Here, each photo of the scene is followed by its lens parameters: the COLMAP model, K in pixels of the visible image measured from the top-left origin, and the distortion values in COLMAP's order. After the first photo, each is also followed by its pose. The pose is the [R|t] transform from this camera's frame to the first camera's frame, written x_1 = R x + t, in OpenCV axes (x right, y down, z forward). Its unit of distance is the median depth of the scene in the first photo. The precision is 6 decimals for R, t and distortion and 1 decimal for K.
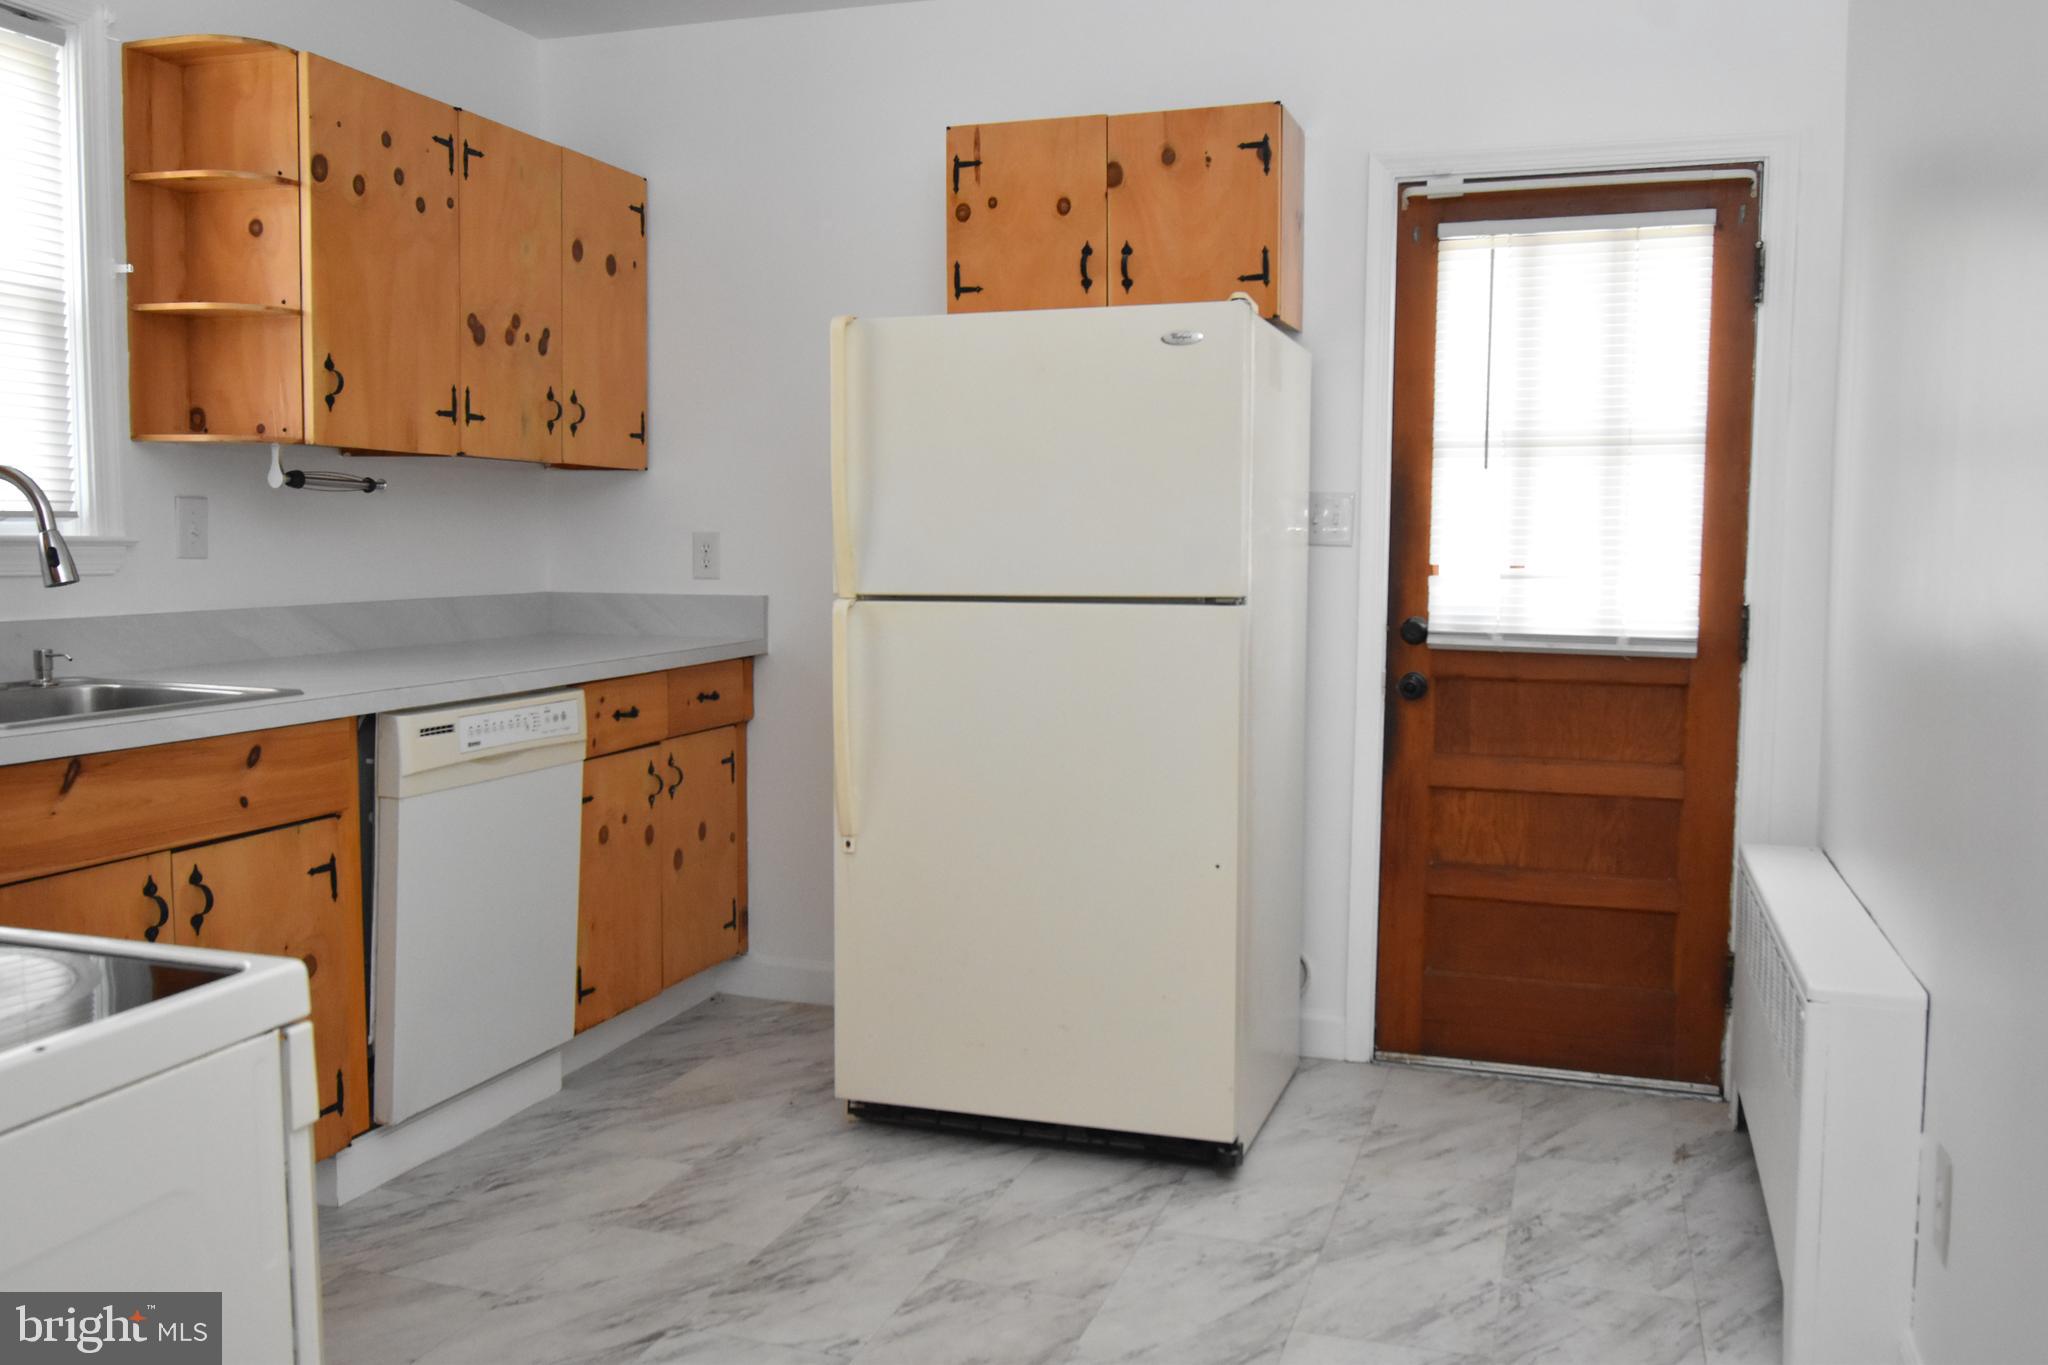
lens RADIAL K [[1712.8, 0, 1025.7], [0, 1712.8, 680.0], [0, 0, 1]] dist [-0.001148, -0.019130]
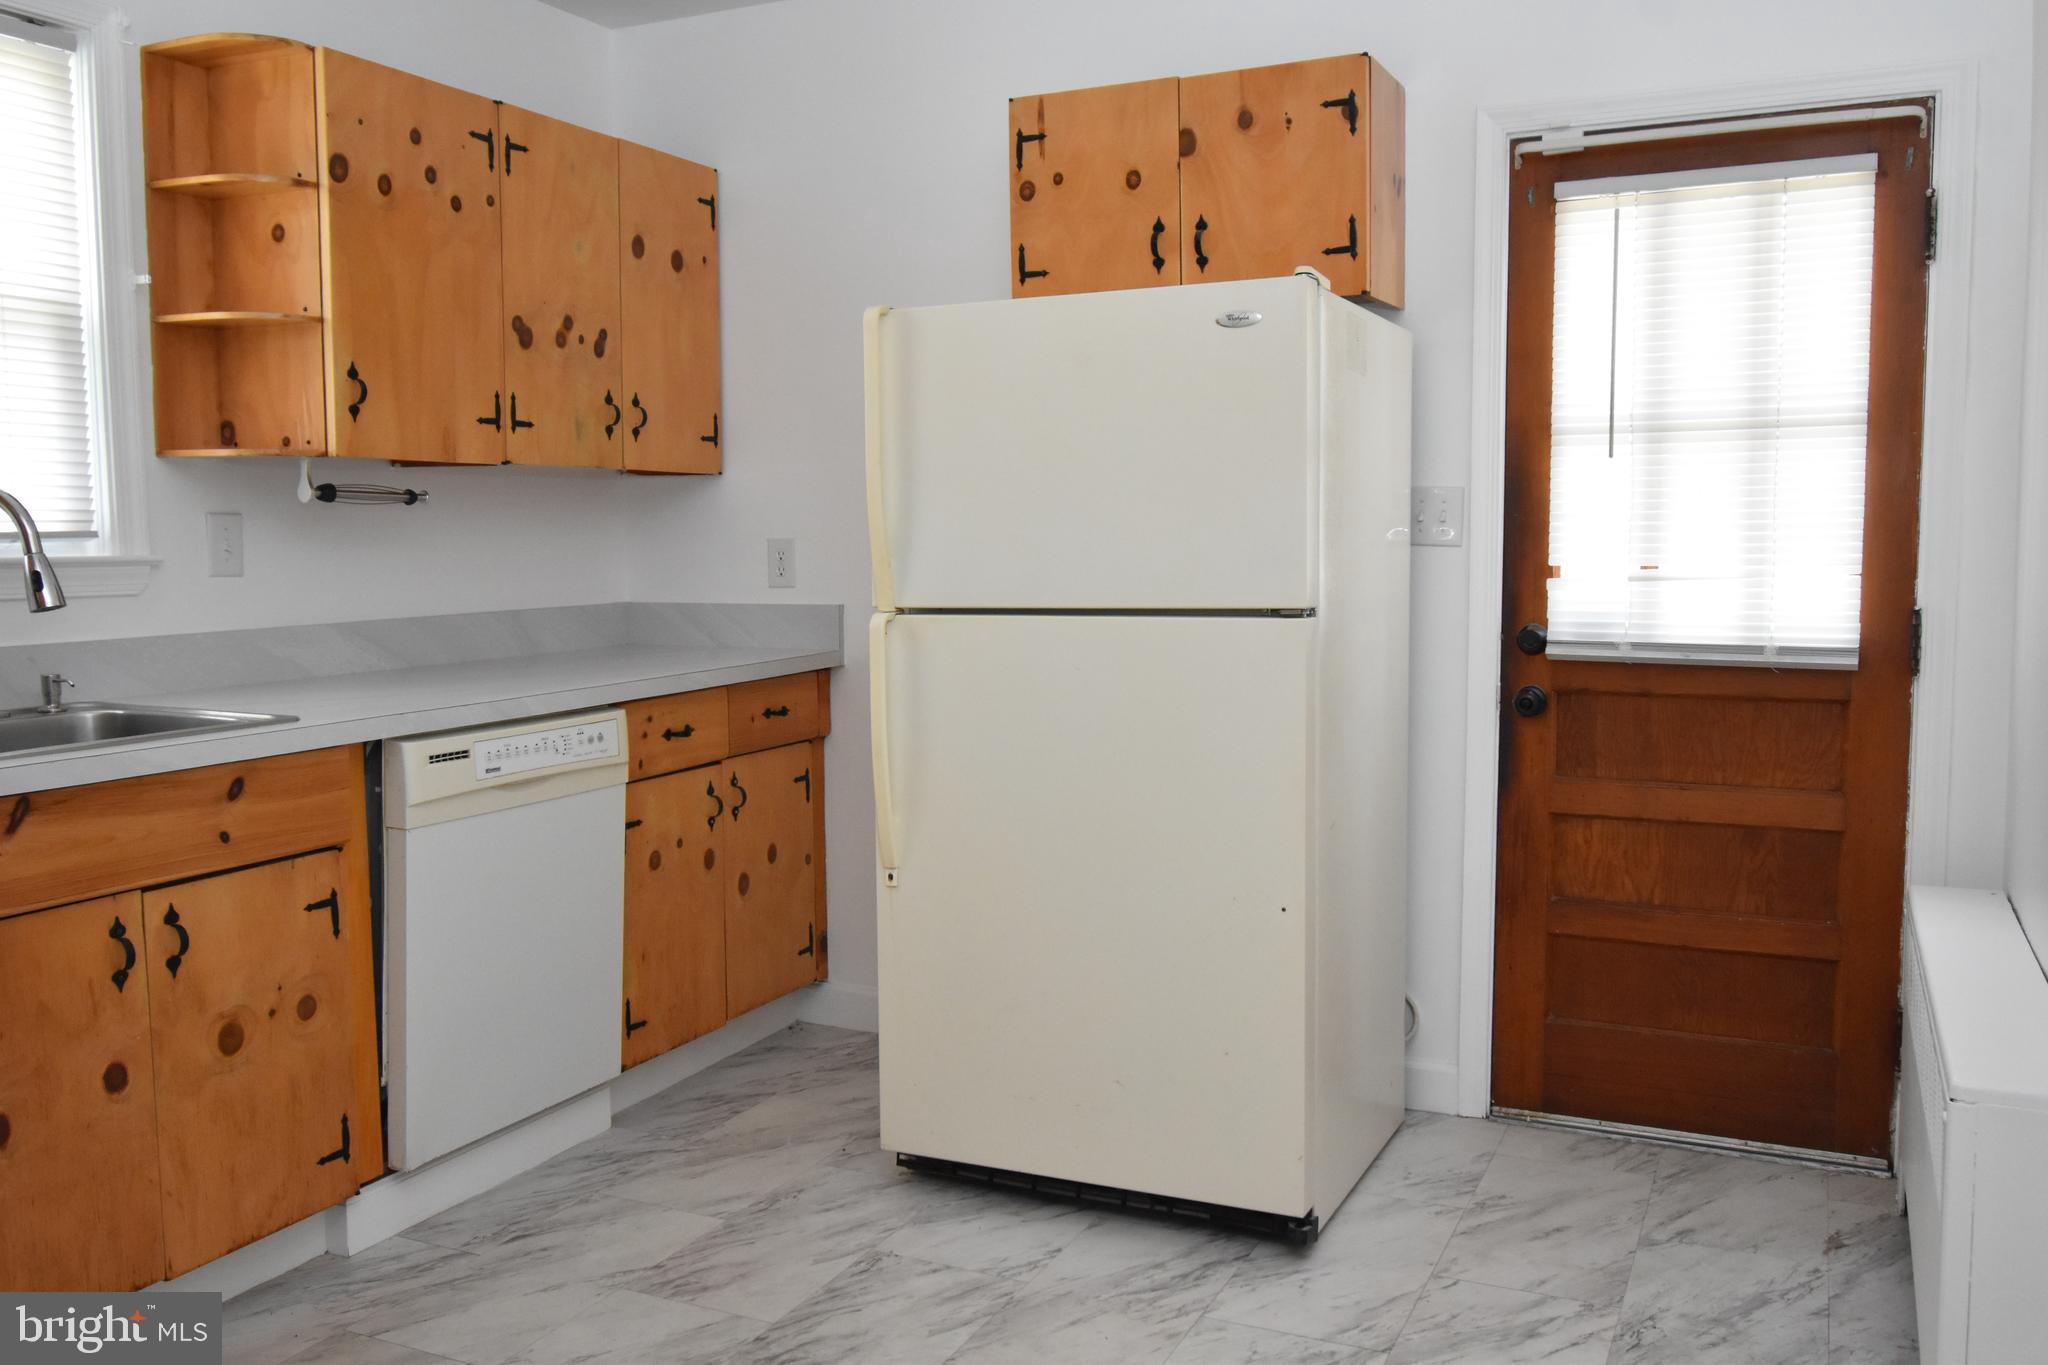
lens RADIAL K [[1712.8, 0, 1021.1], [0, 1712.8, 680.0], [0, 0, 1]] dist [-0.001148, -0.019130]
pose [[0.992851, -0.004032, -0.119288, 0.074006], [0.004617, 0.999979, 0.004629, -0.014101], [0.119267, -0.005146, 0.992849, 0.085809]]
